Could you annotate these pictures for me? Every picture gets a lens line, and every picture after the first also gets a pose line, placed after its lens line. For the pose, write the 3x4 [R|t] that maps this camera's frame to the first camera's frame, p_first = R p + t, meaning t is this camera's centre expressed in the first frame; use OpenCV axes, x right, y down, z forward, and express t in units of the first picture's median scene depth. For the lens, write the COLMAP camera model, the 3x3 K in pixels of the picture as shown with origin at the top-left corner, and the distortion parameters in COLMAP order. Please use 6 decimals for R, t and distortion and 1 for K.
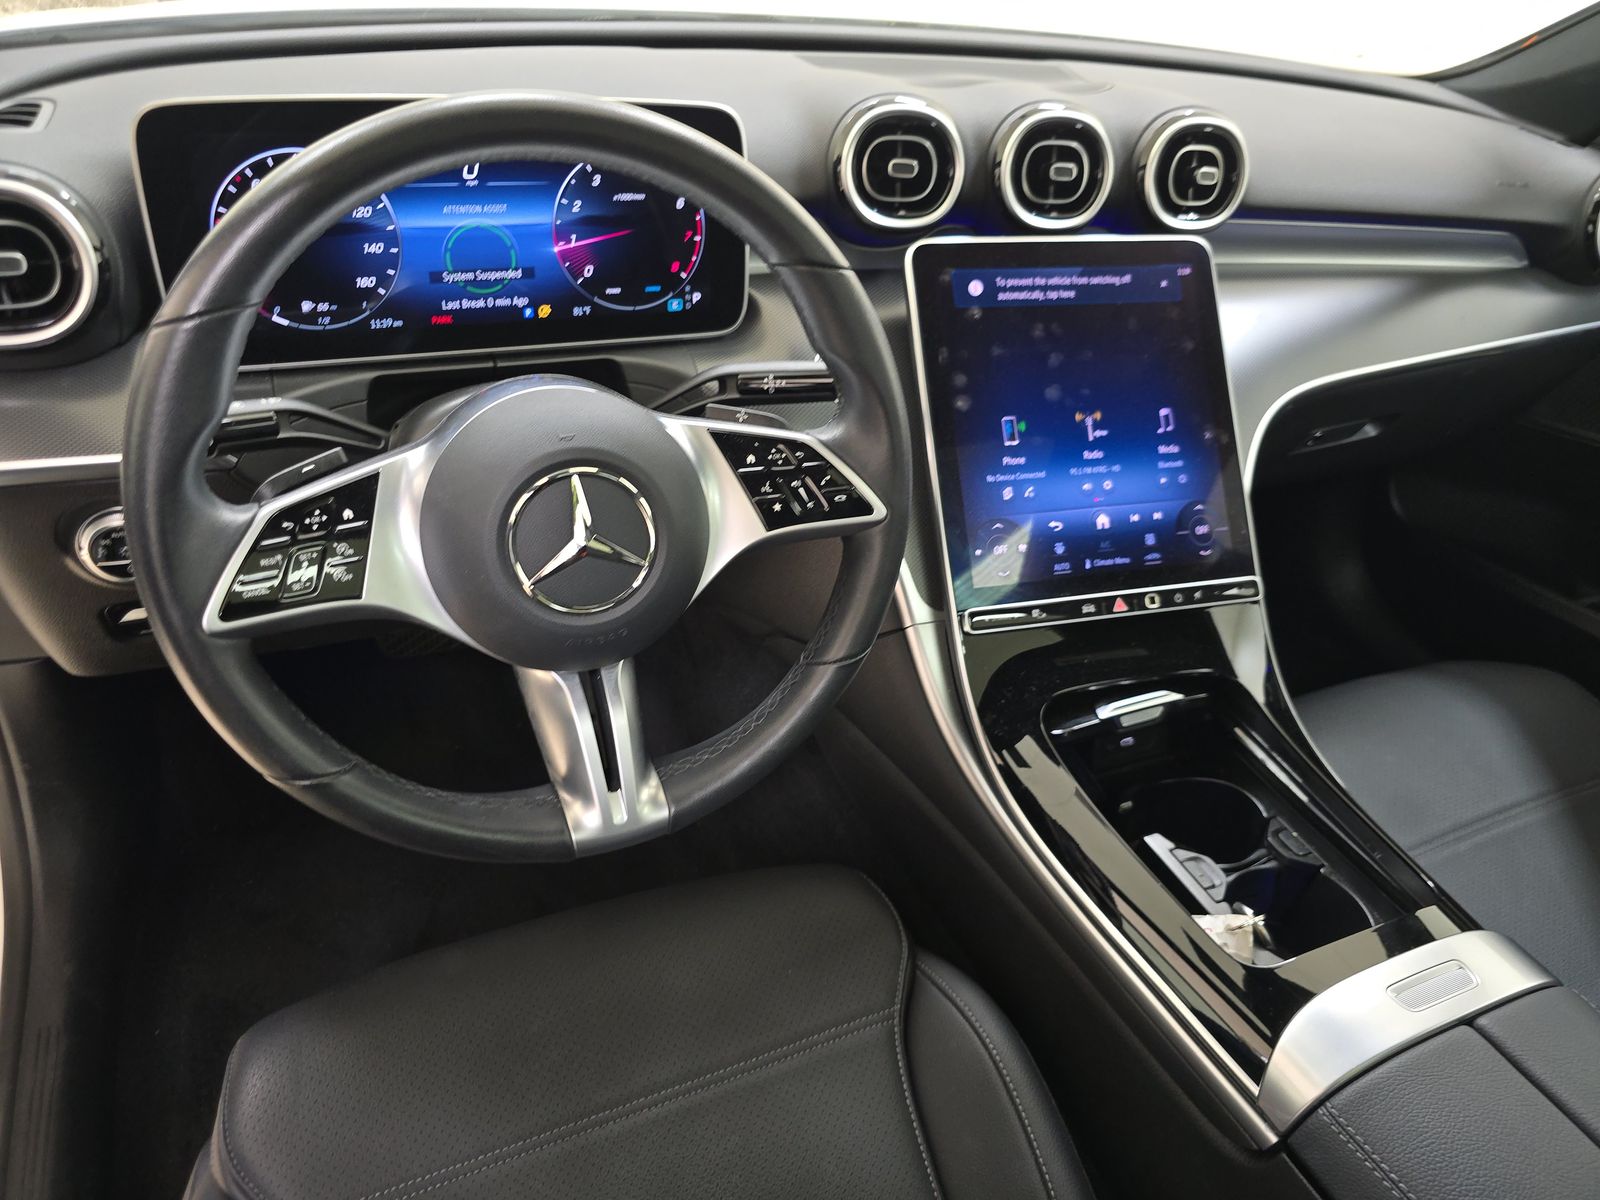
lens RADIAL K [[1066.4, 0, 850.9], [0, 1066.4, 592.6], [0, 0, 1]] dist [0.031884, -0.056830]
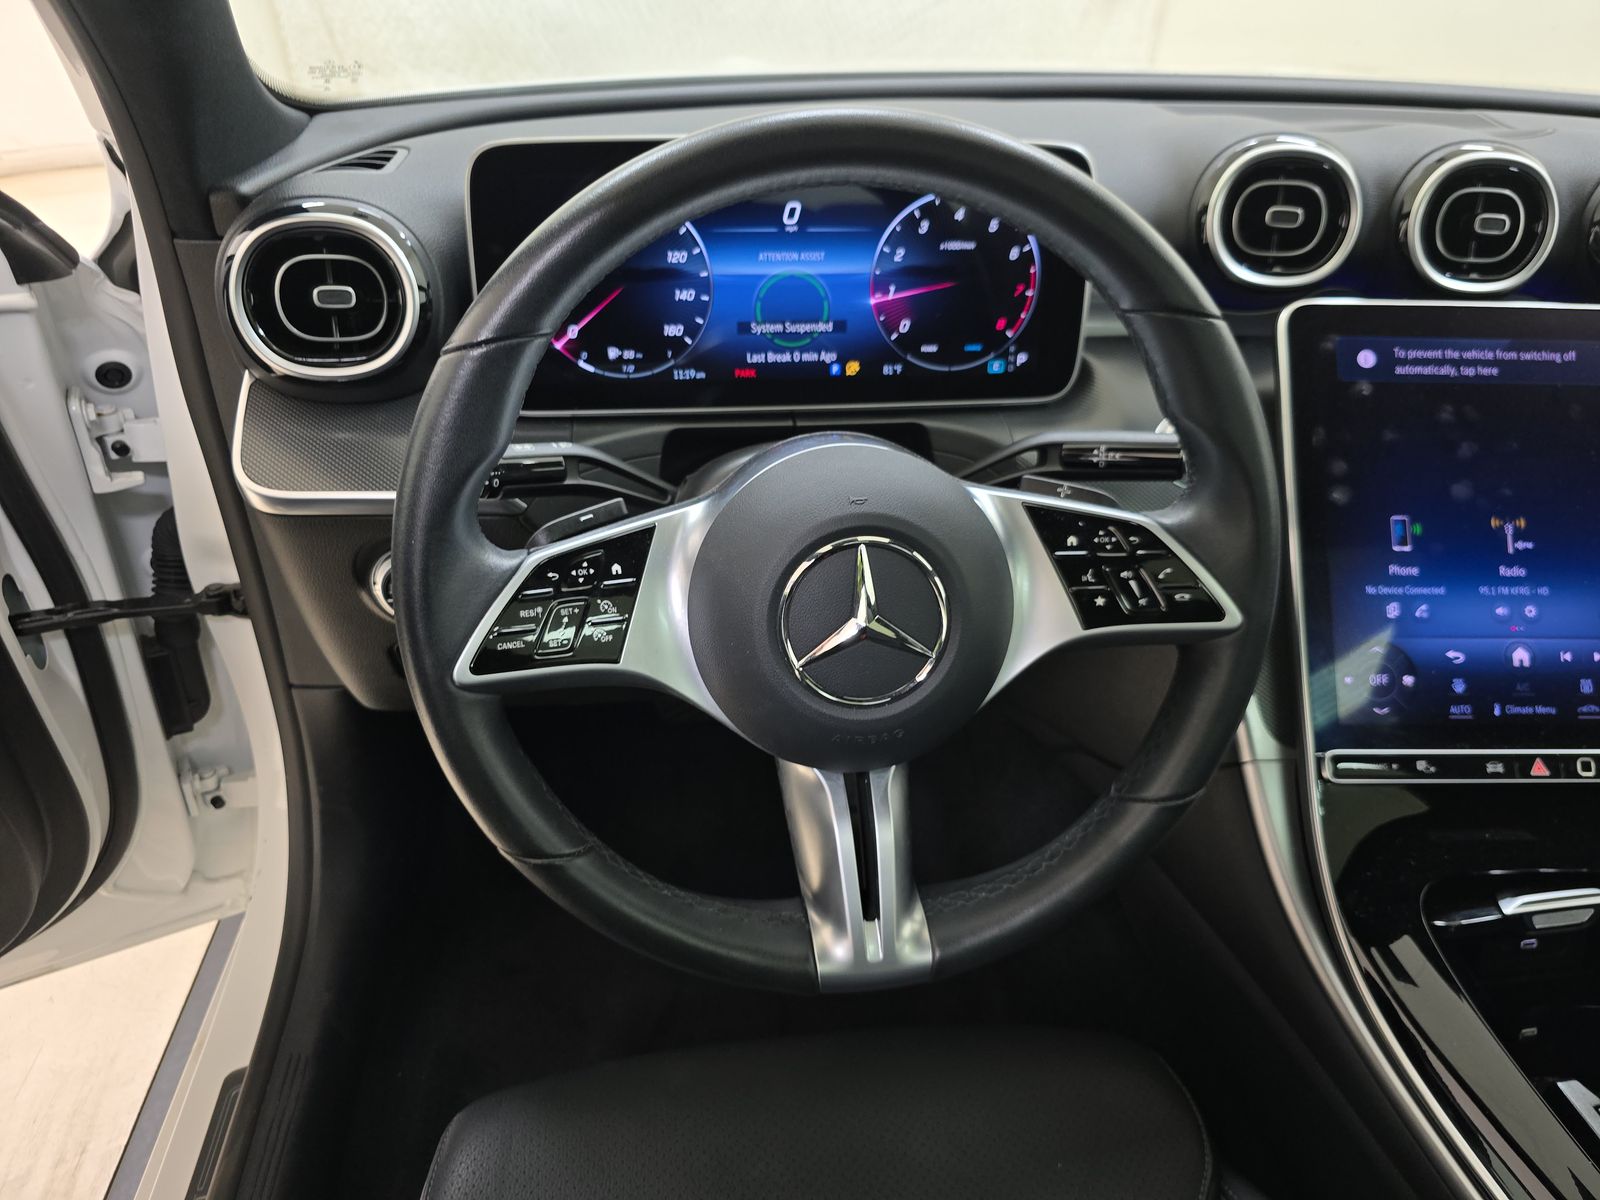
lens RADIAL K [[967.2, 0, 800.0], [0, 967.2, 600.0], [0, 0, 1]] dist [0.057178, -0.037608]
pose [[0.942072, 0.082739, -0.325044, -0.043720], [-0.107948, 0.992328, -0.060269, -0.011760], [0.317564, 0.091866, 0.943776, 0.226424]]
